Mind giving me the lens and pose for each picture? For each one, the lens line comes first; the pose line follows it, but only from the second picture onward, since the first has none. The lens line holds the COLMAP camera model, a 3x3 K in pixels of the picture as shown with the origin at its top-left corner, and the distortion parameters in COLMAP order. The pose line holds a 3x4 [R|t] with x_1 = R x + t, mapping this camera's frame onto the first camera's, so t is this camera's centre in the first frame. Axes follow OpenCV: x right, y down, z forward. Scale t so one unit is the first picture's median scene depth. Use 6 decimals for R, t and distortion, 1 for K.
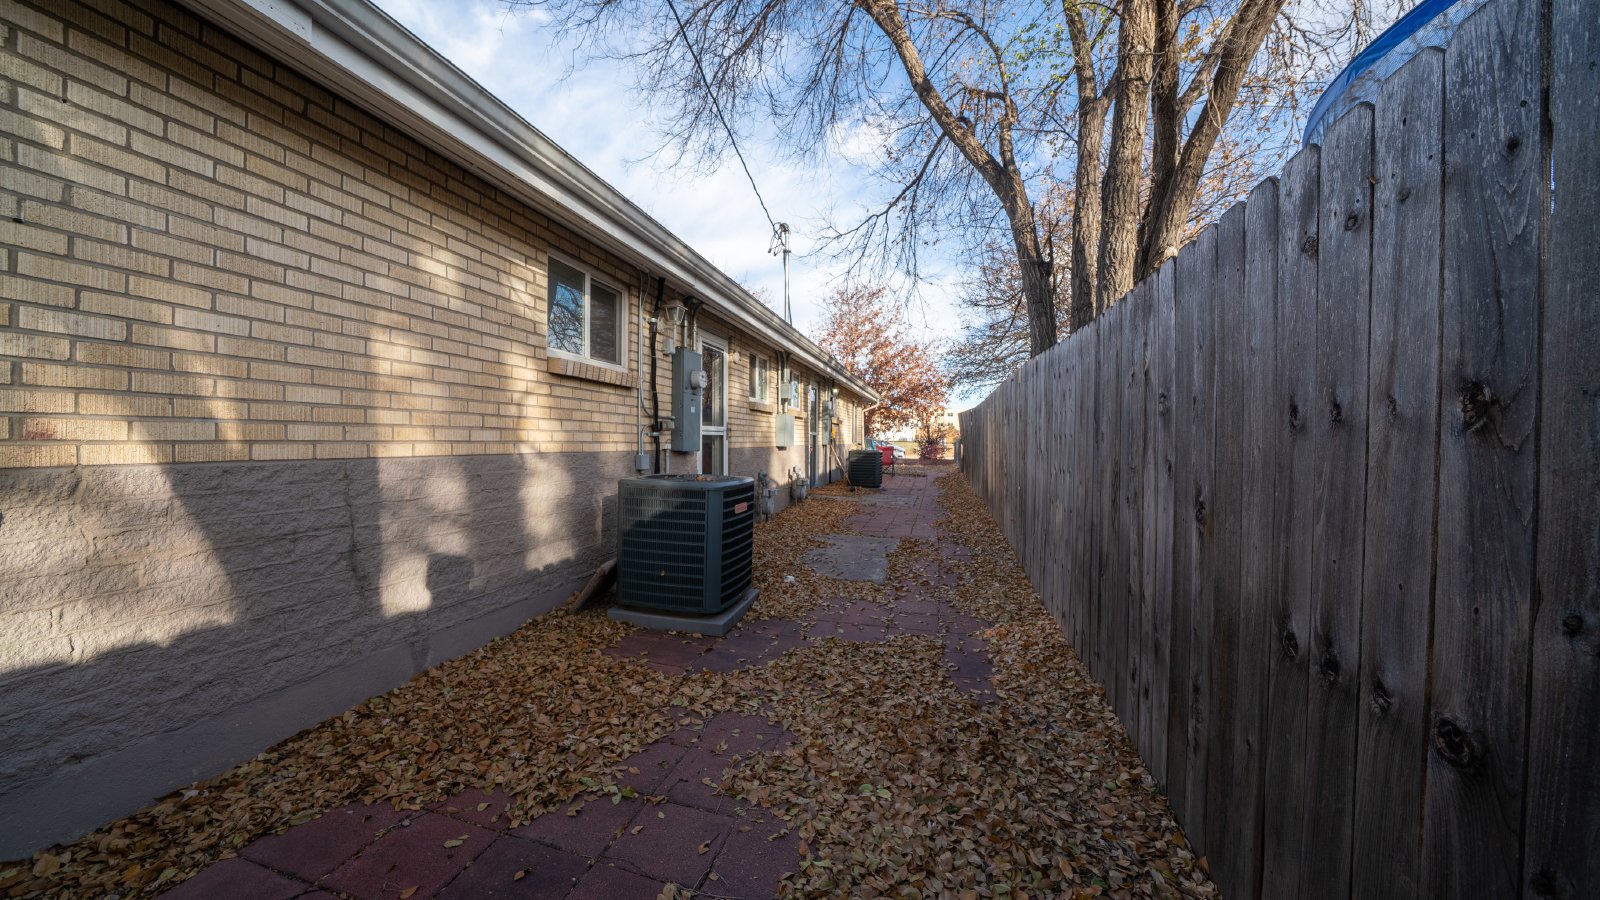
lens RADIAL K [[542.1, 0, 802.4], [0, 542.1, 441.2], [0, 0, 1]] dist [-0.000017, -0.000024]
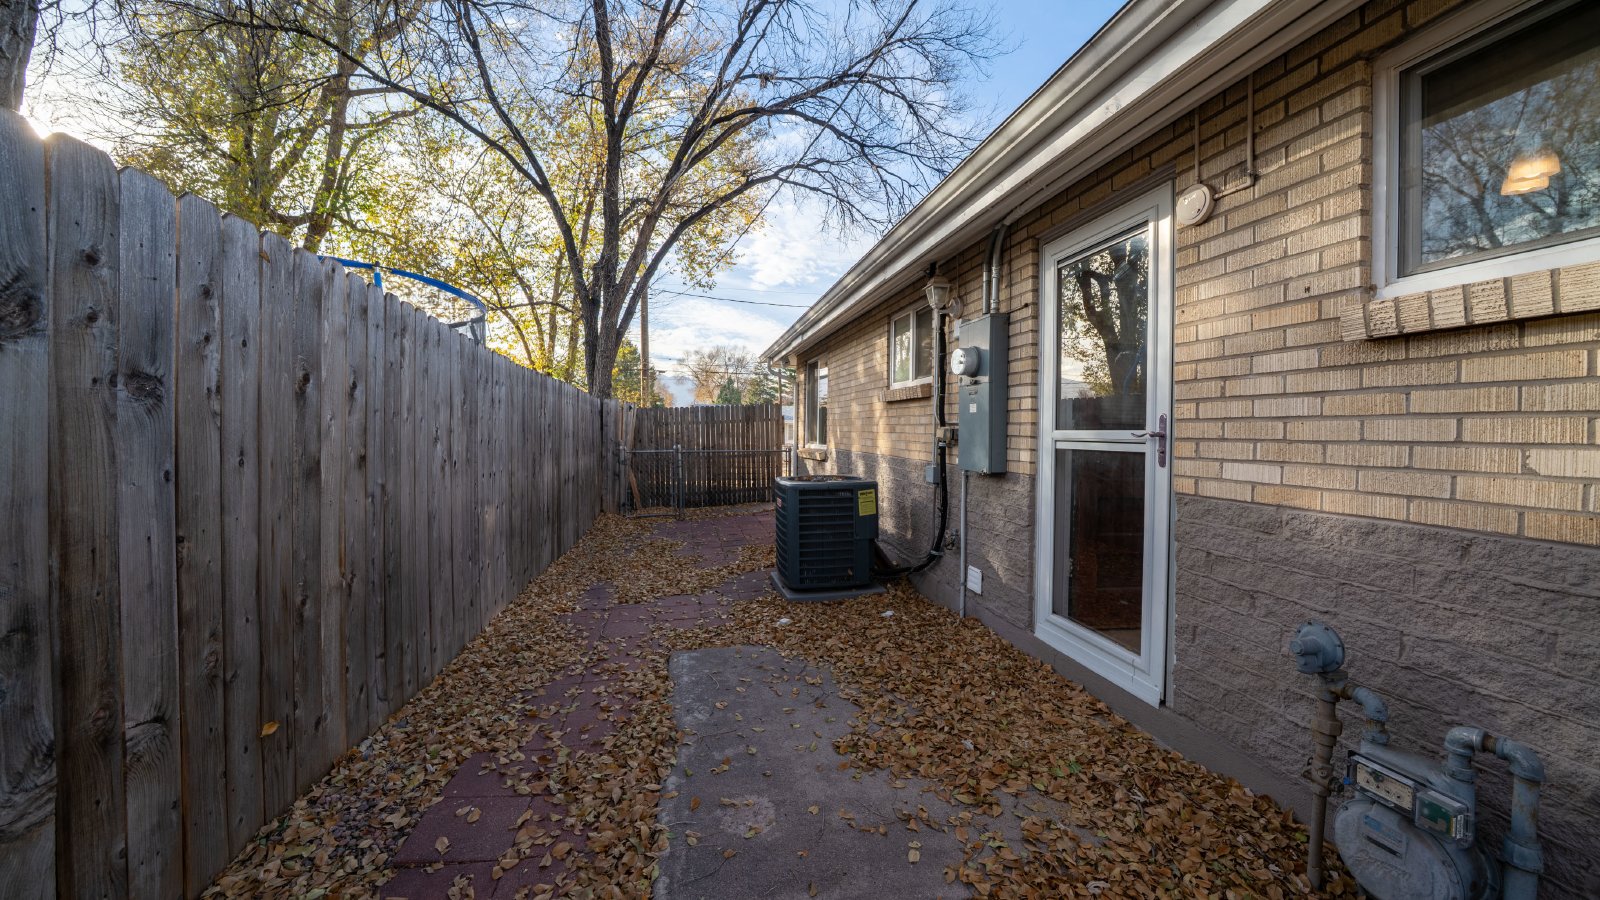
lens RADIAL K [[542.1, 0, 802.4], [0, 542.1, 441.2], [0, 0, 1]] dist [-0.000017, -0.000024]
pose [[-0.892698, -0.036346, -0.449187, 0.222783], [-0.046032, 0.998883, 0.010658, -0.012456], [0.448298, 0.030191, -0.893374, 1.216963]]
